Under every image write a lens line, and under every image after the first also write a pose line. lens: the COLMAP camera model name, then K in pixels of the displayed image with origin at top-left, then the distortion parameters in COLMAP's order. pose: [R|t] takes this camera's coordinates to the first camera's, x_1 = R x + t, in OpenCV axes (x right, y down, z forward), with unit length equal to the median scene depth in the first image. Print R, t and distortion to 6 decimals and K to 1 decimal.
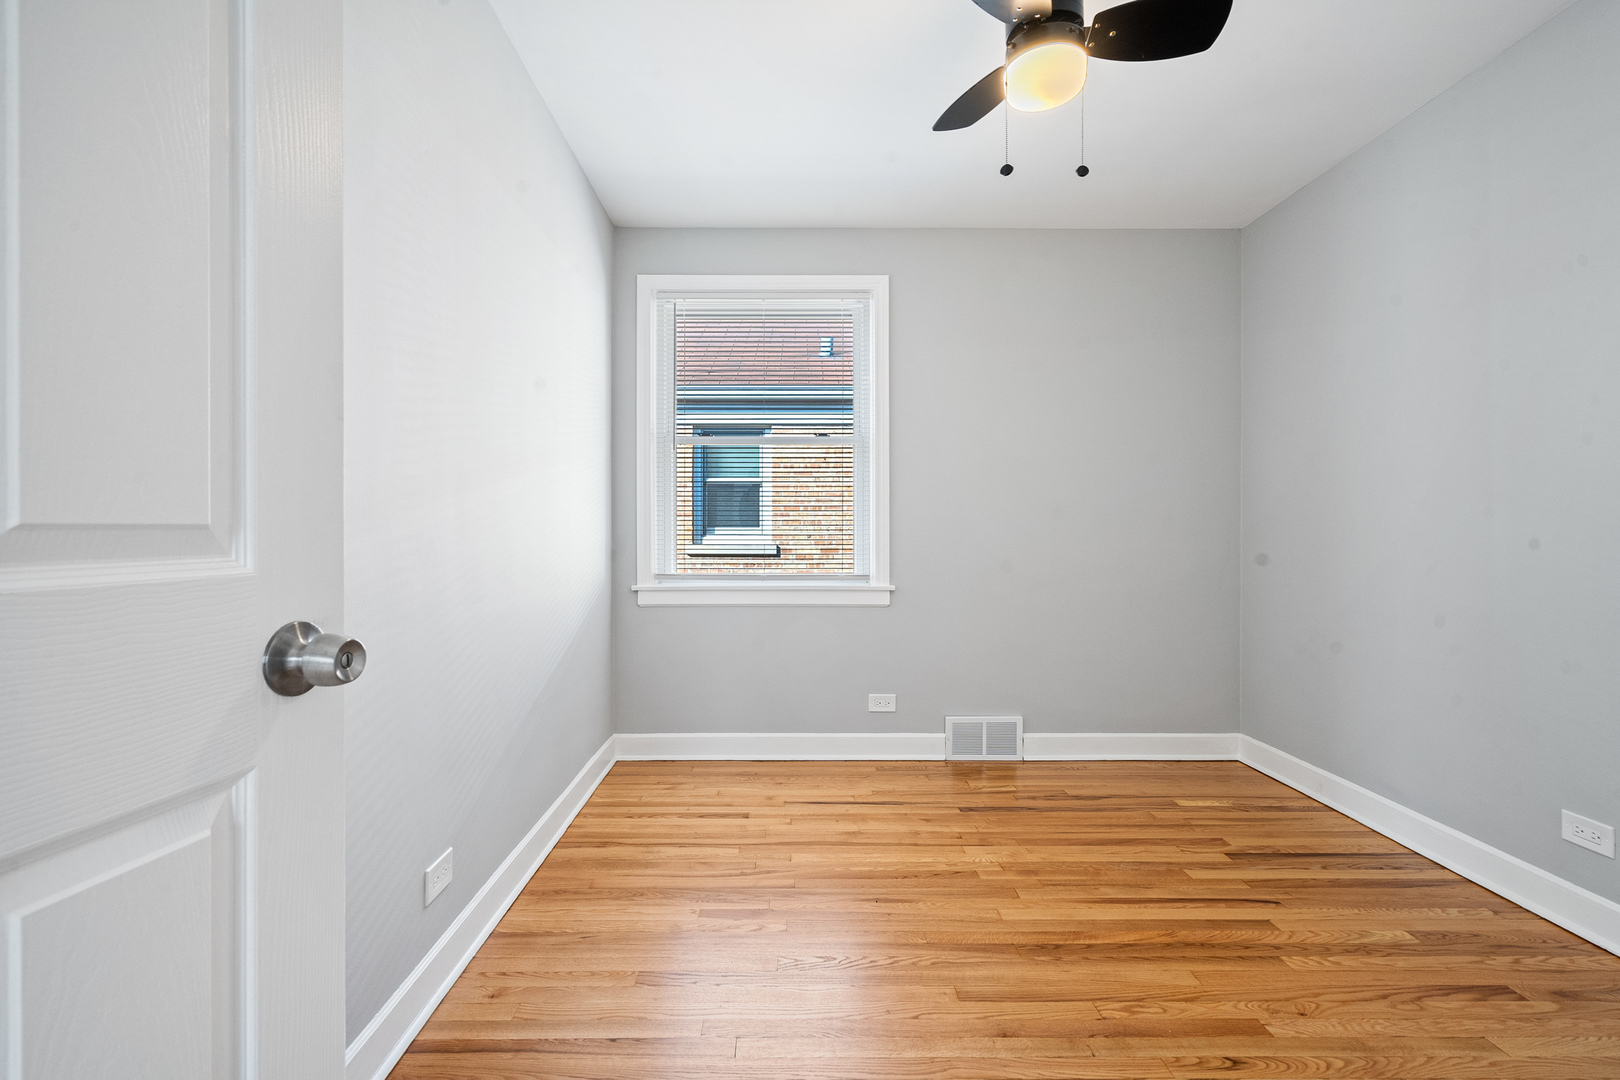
lens RADIAL K [[738.7, 0, 803.6], [0, 738.7, 537.5], [0, 0, 1]] dist [-0.000589, -0.000618]
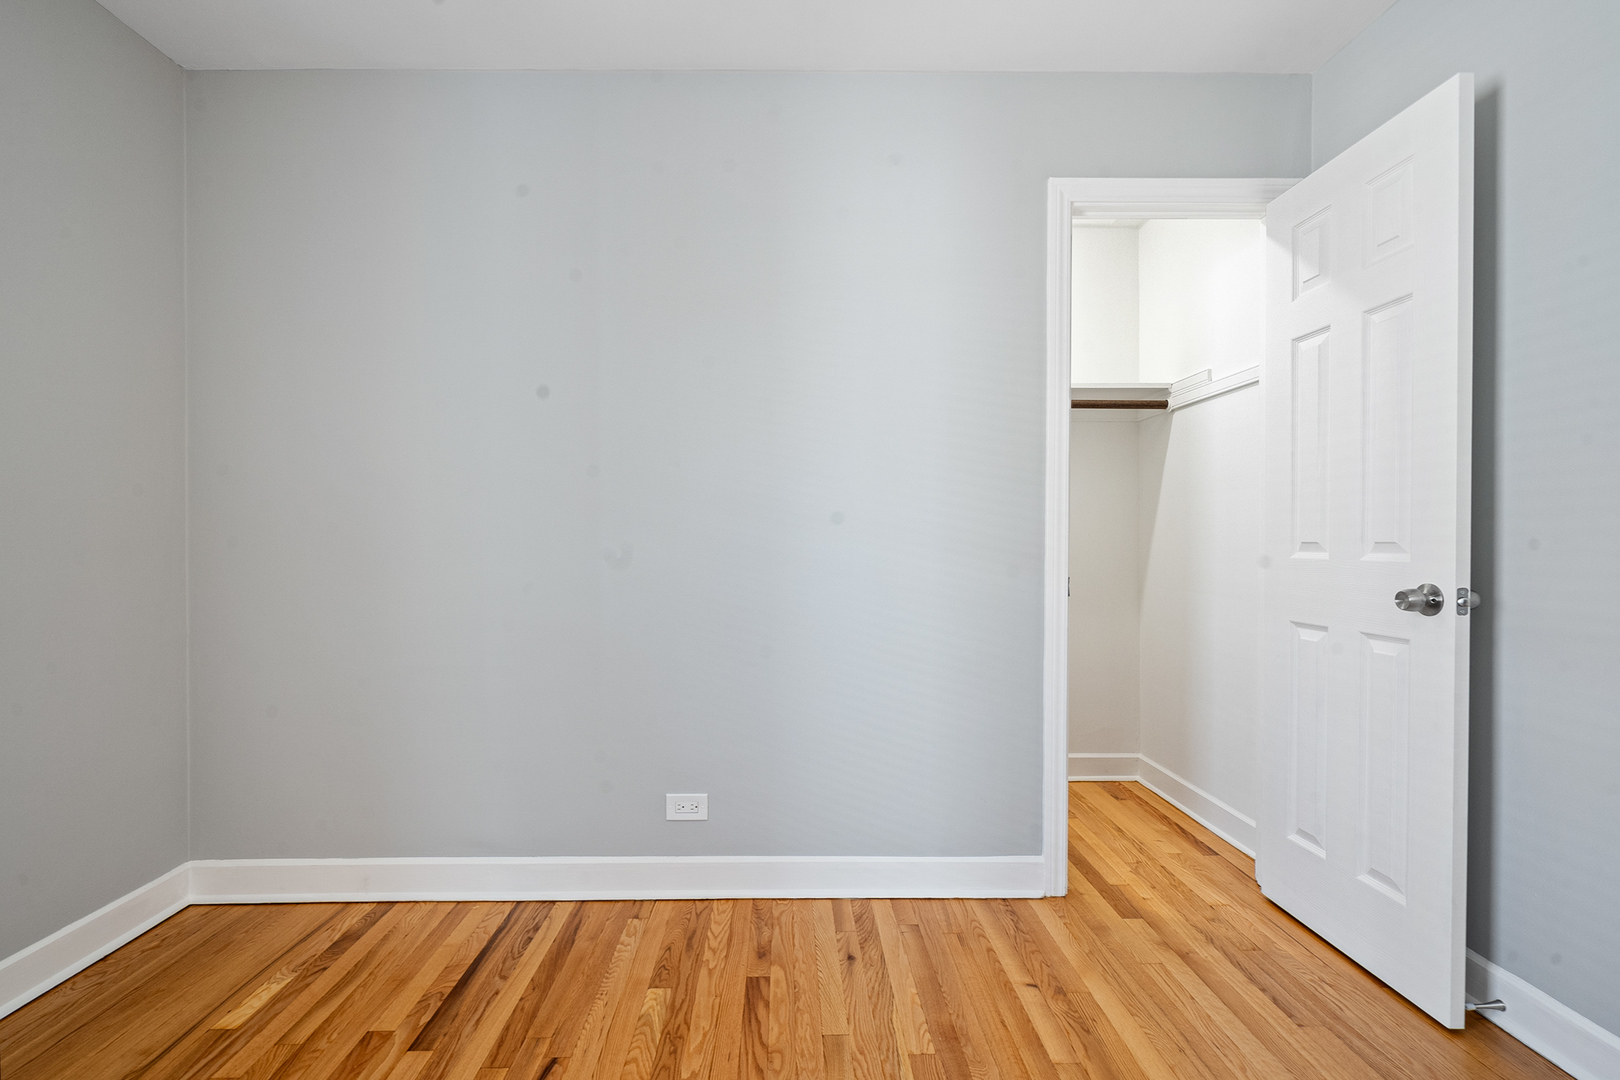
lens RADIAL K [[738.7, 0, 803.6], [0, 738.7, 545.4], [0, 0, 1]] dist [-0.000589, -0.000618]
pose [[-0.012028, -0.004585, 0.999917, -0.070293], [0.007092, 0.999964, 0.004670, -0.006001], [-0.999903, 0.007147, -0.011995, 0.713603]]
